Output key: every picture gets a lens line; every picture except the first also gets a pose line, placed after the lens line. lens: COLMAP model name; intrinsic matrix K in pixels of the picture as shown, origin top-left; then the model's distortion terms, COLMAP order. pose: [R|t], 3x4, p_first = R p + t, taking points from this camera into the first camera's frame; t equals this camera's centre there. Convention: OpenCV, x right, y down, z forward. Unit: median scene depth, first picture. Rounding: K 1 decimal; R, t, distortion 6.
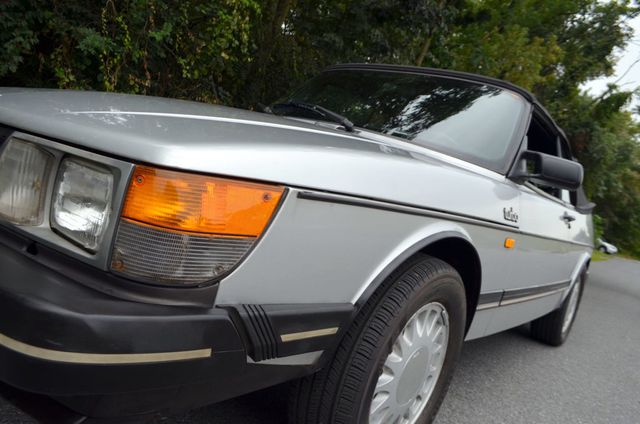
lens RADIAL K [[513.0, 0, 309.4], [0, 513.0, 216.4], [0, 0, 1]] dist [-0.091586, 0.013903]
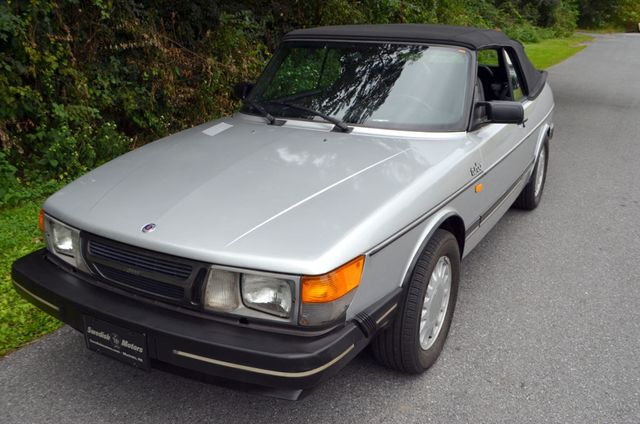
lens RADIAL K [[616.7, 0, 322.2], [0, 616.7, 214.3], [0, 0, 1]] dist [-0.039354, 0.000000]
pose [[0.960926, -0.267040, 0.072875, -0.149758], [0.238888, 0.933037, 0.269024, -0.395004], [-0.139835, -0.241103, 0.960372, -0.538487]]
